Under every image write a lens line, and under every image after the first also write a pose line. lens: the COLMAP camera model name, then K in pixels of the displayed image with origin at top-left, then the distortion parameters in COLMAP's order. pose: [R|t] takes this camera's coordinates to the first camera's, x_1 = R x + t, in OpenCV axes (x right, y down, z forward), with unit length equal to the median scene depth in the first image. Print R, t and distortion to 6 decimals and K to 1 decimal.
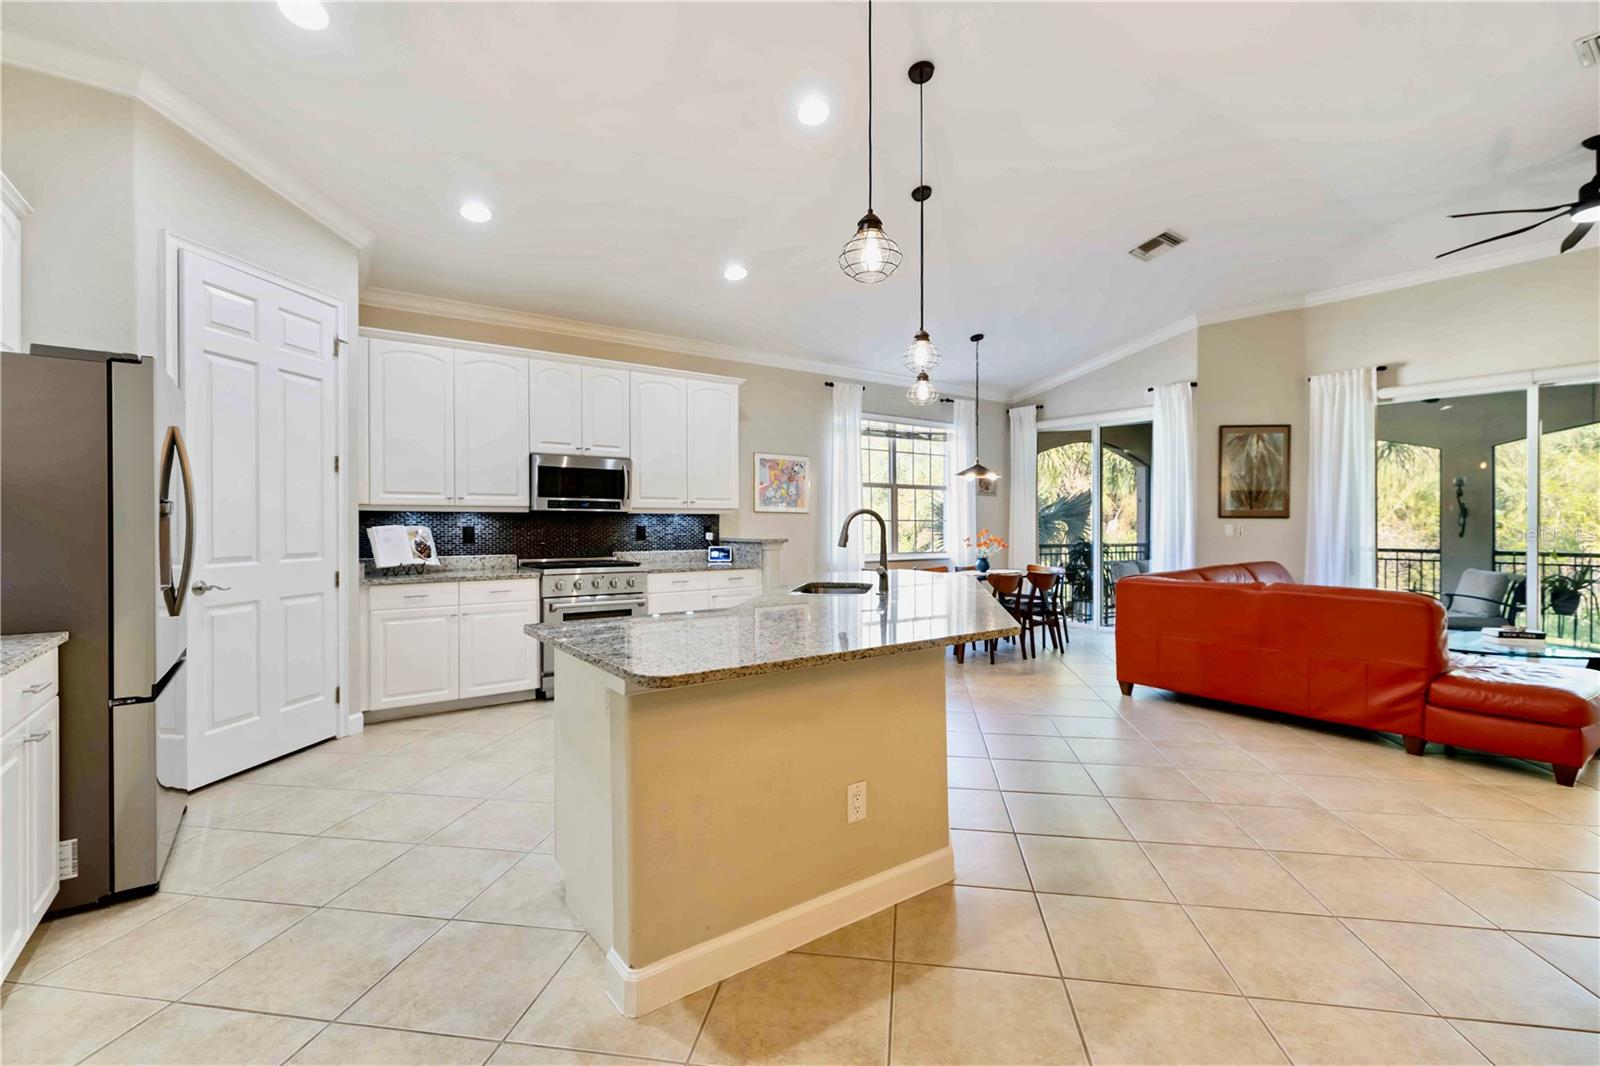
lens RADIAL K [[711.3, 0, 798.9], [0, 711.3, 526.1], [0, 0, 1]] dist [-0.000928, 0.000432]
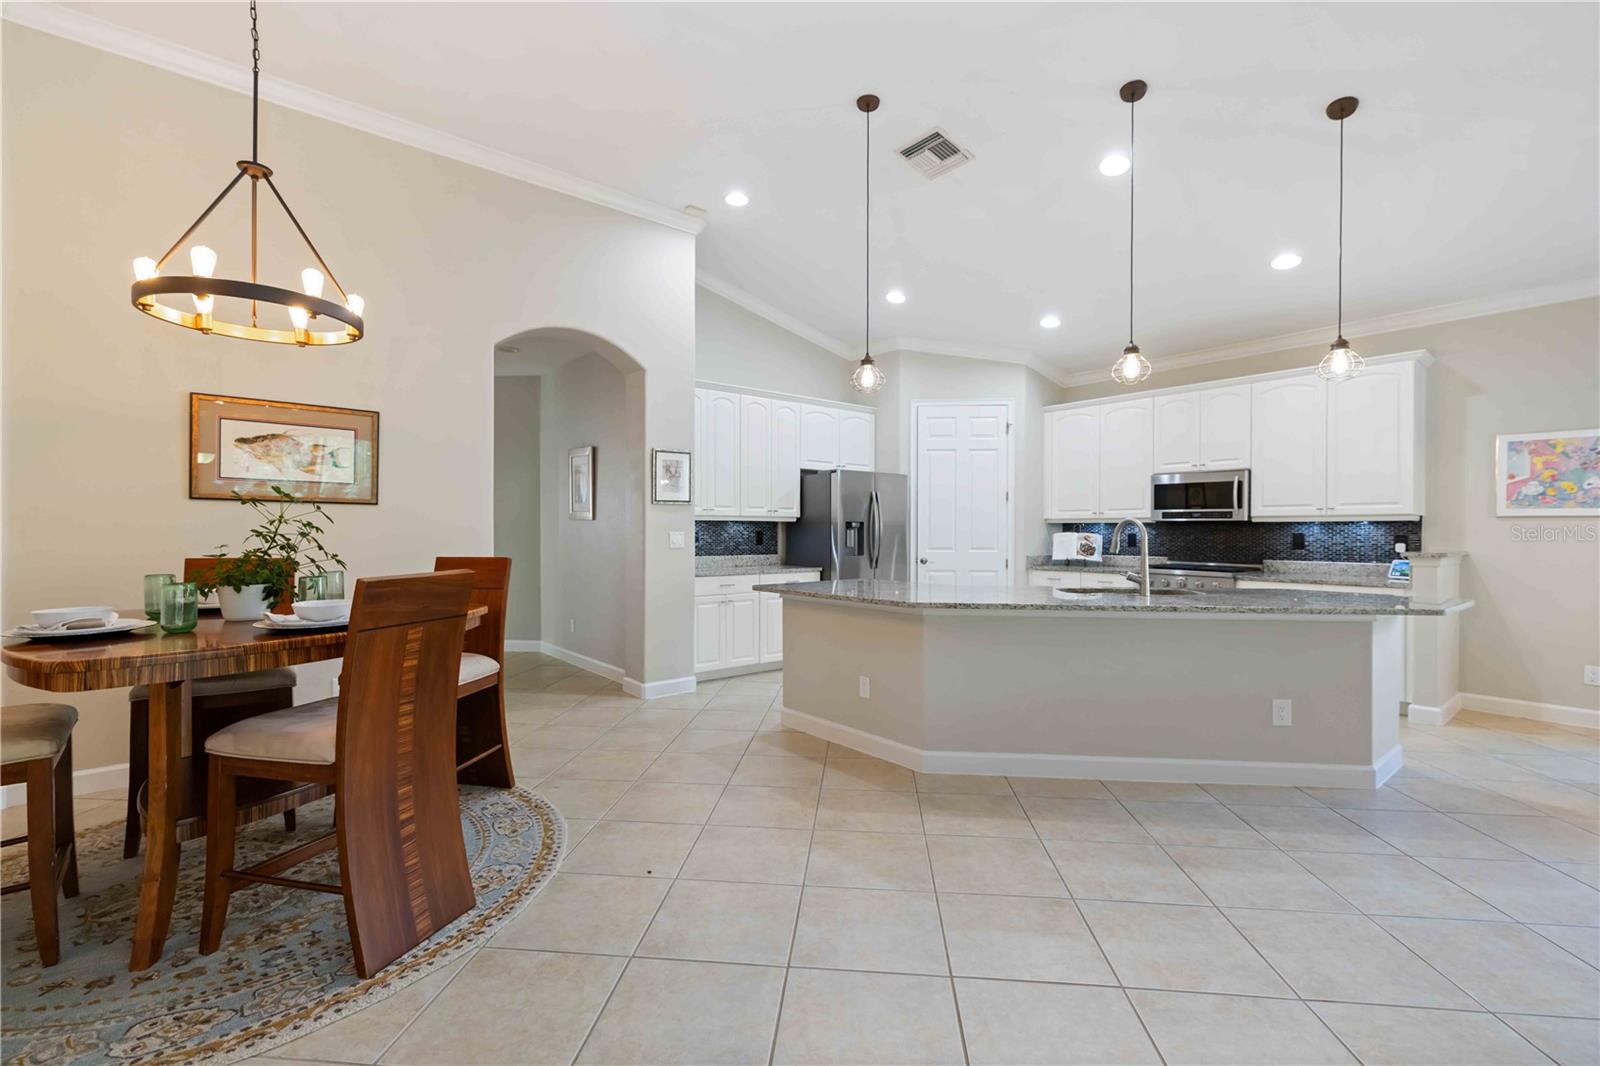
lens RADIAL K [[693.5, 0, 803.4], [0, 693.5, 535.1], [0, 0, 1]] dist [0.001595, 0.000469]
pose [[0.063508, 0.006839, -0.997958, 0.785901], [-0.005694, 0.999963, 0.006490, -0.001892], [0.997965, 0.005270, 0.063544, 0.319037]]
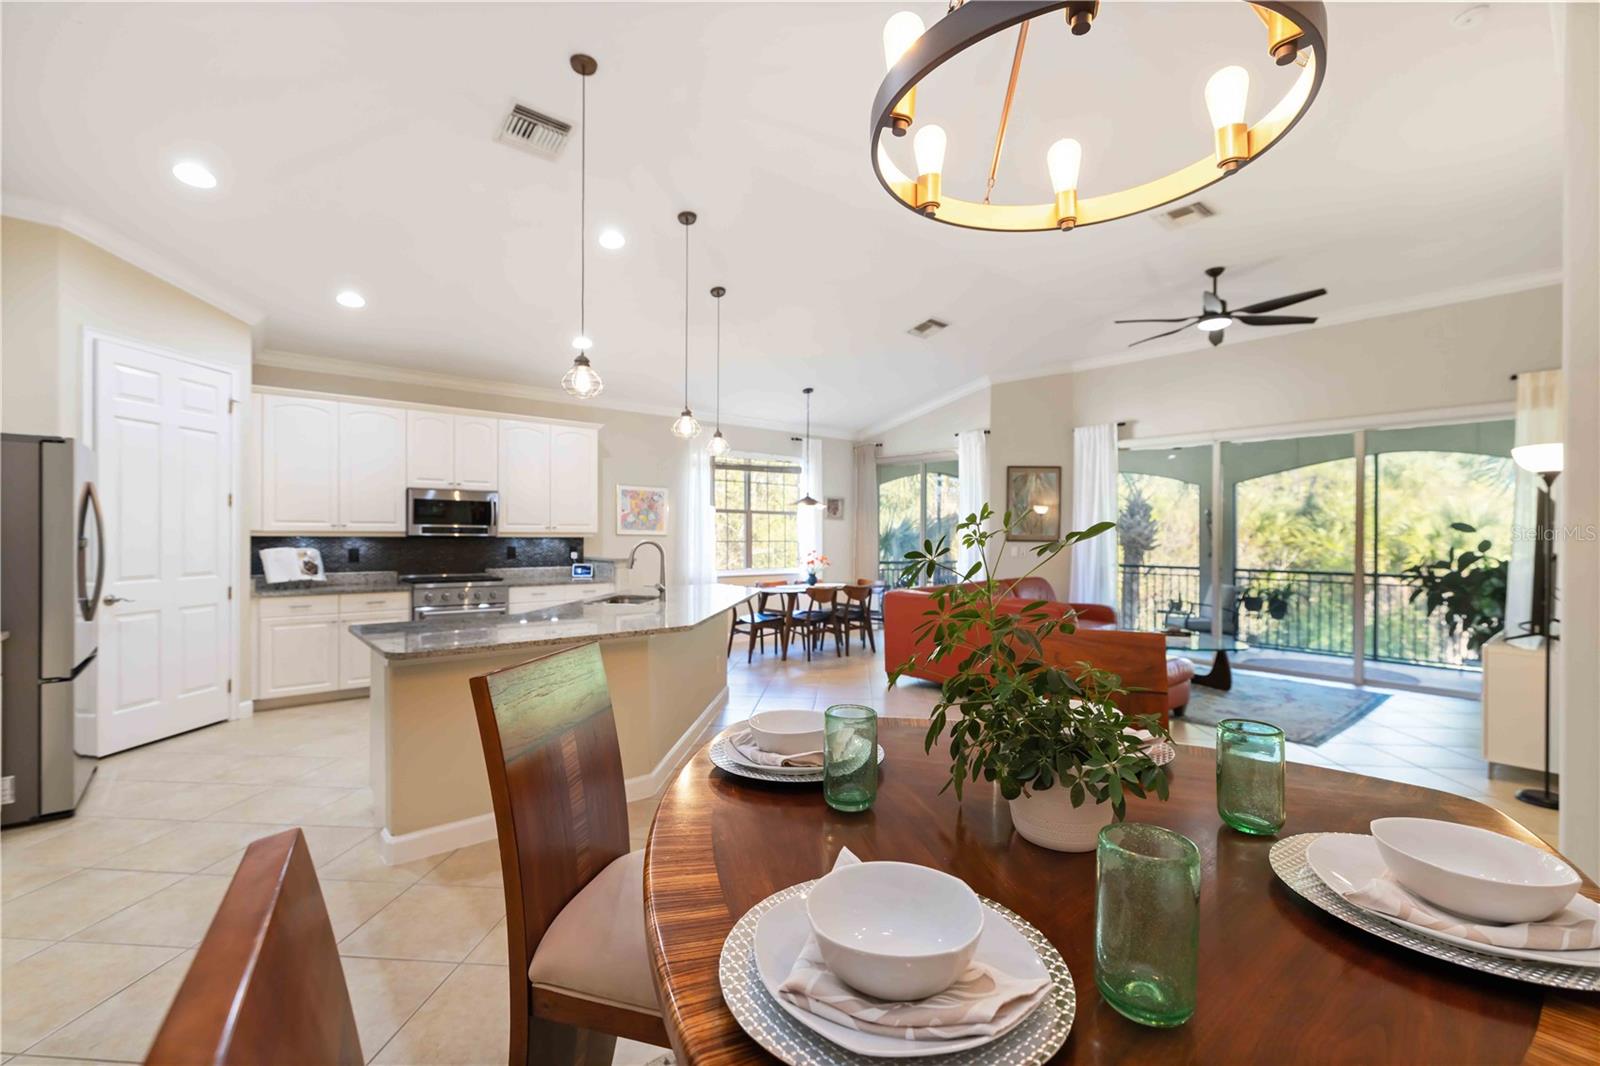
lens RADIAL K [[691.0, 0, 798.4], [0, 691.0, 536.7], [0, 0, 1]] dist [0.000784, 0.000149]
pose [[0.996971, 0.005736, 0.077561, 0.195511], [-0.005602, 0.999982, -0.001937, -0.020948], [-0.077571, 0.001497, 0.996986, -0.223344]]
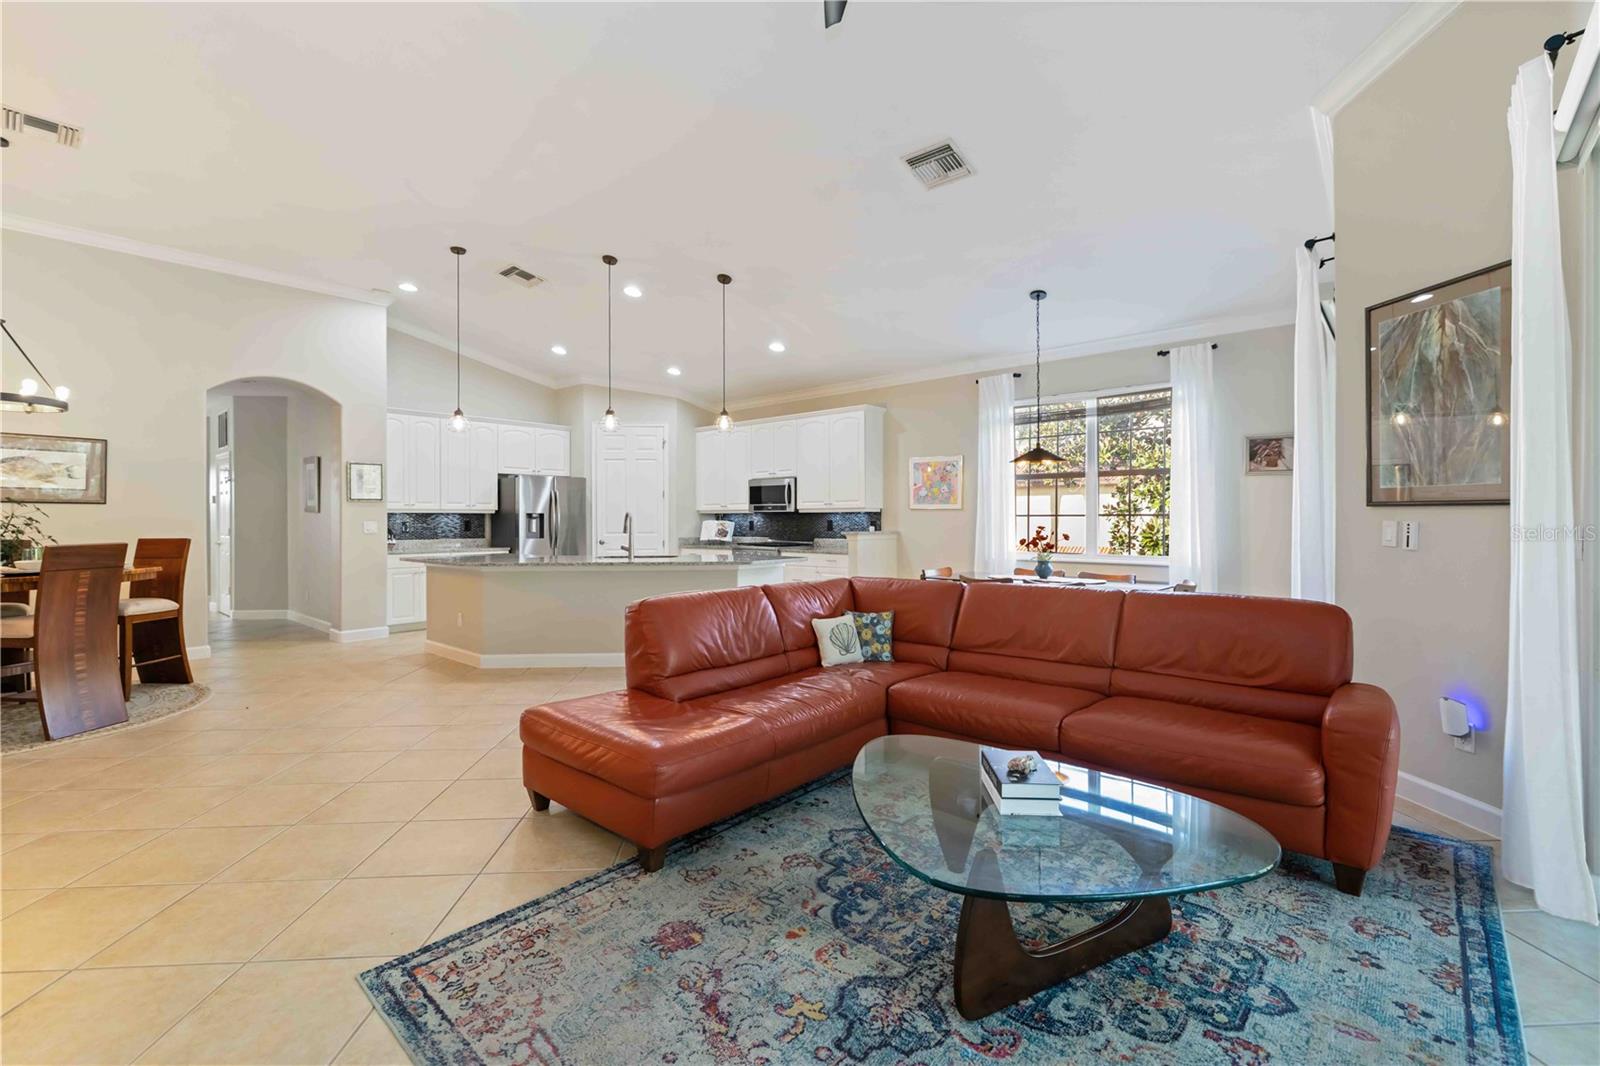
lens RADIAL K [[692.8, 0, 798.7], [0, 692.8, 519.8], [0, 0, 1]] dist [0.001620, 0.000741]
pose [[0.217673, 0.000464, -0.976022, 1.320346], [-0.000364, 1.000000, 0.000395, -0.003514], [0.976022, 0.000269, 0.217673, 0.742537]]
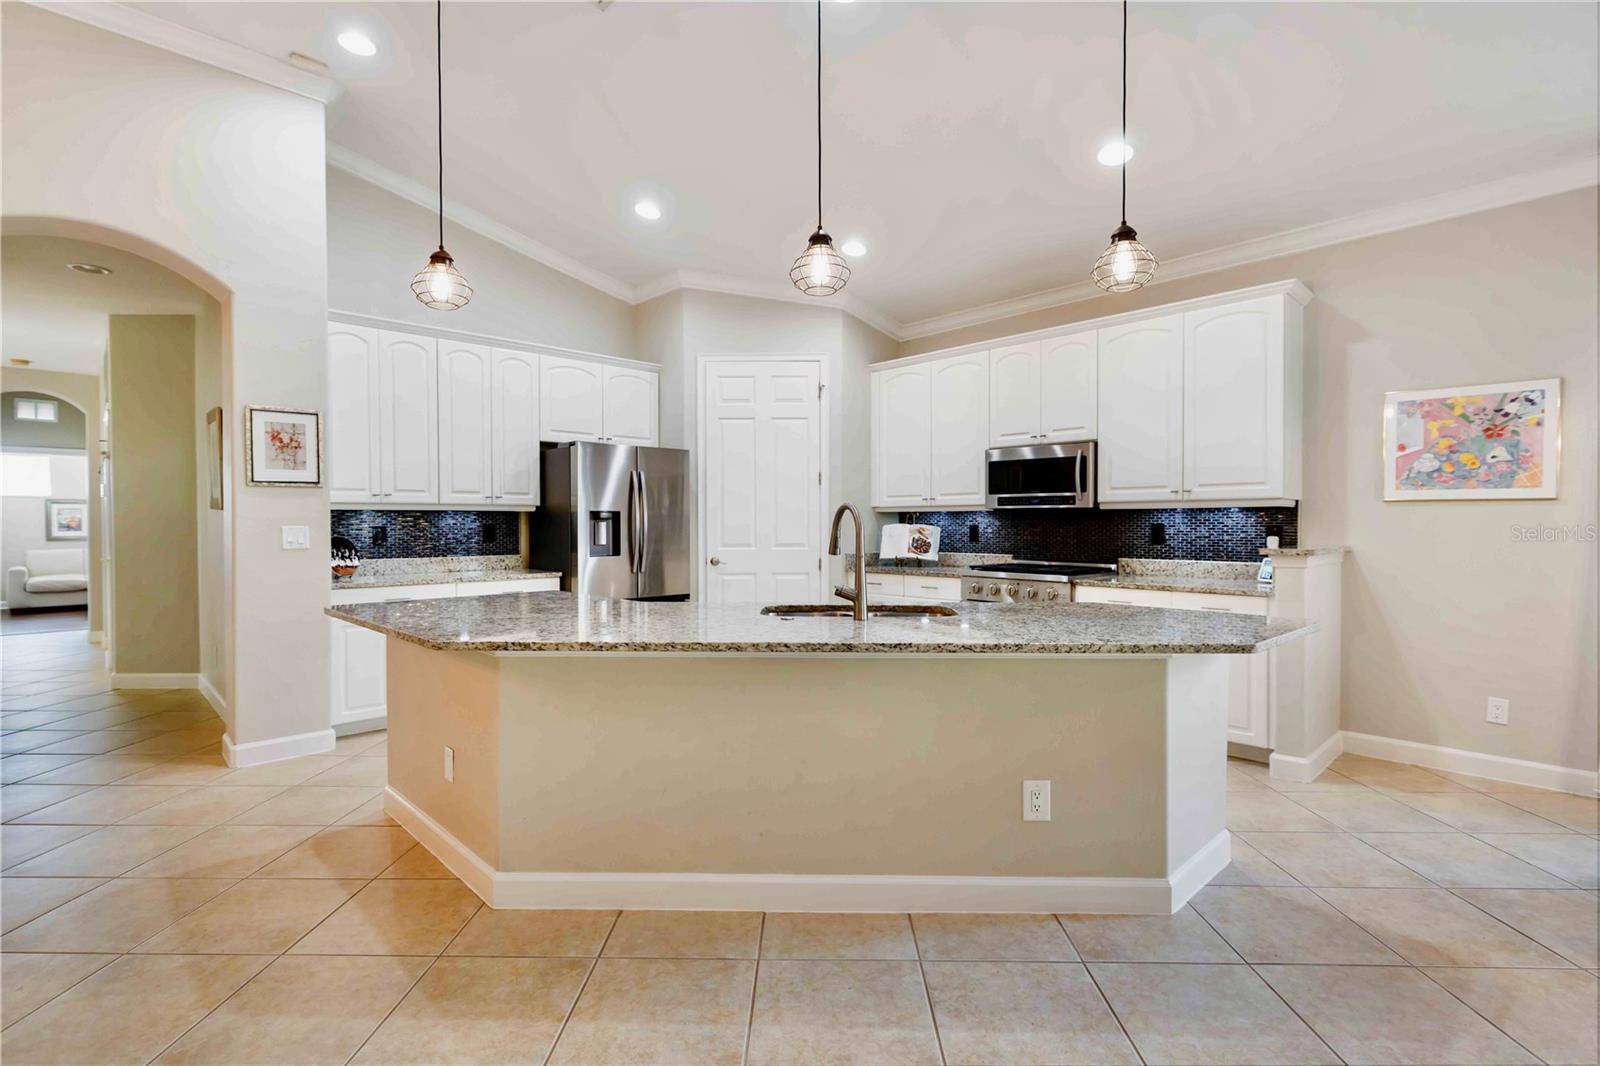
lens RADIAL K [[751.0, 0, 800.0], [0, 751.0, 533.0], [0, 0, 1]] dist [0.000629, 0.000565]
pose [[0.137720, 0.013309, -0.990382, 0.593514], [-0.000965, 0.999911, 0.013303, -0.002573], [0.990471, -0.000877, 0.137721, 0.607876]]
